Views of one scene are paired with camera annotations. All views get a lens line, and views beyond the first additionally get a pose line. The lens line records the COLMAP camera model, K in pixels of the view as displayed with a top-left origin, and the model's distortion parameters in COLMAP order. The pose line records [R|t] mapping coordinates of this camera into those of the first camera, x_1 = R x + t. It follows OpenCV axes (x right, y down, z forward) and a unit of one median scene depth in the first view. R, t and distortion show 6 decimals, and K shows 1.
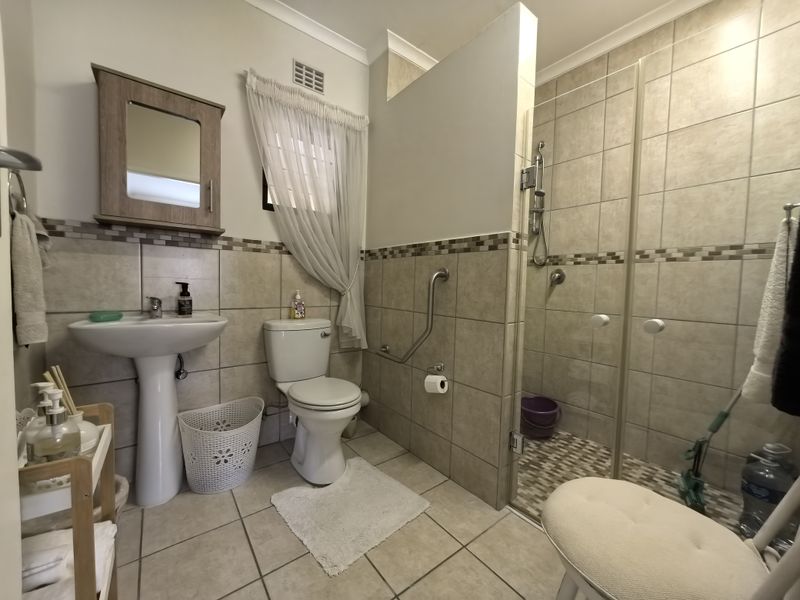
lens RADIAL K [[311.3, 0, 401.6], [0, 311.3, 300.1], [0, 0, 1]] dist [-0.007837, 0.000368]
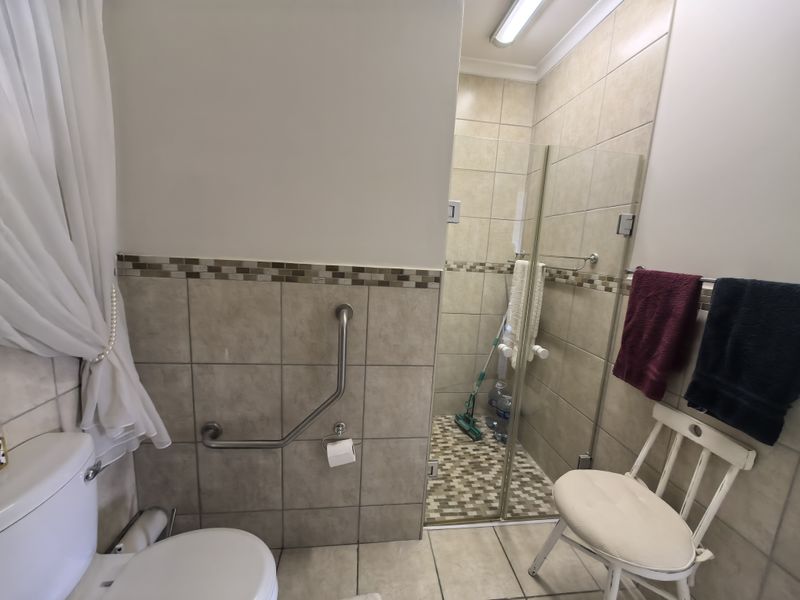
lens RADIAL K [[311.3, 0, 401.6], [0, 311.3, 300.1], [0, 0, 1]] dist [-0.007837, 0.000368]
pose [[0.520885, -0.136722, 0.842607, -0.418262], [-0.000563, 0.987035, 0.160506, -0.233165], [-0.853627, -0.084080, 0.514054, 0.517026]]
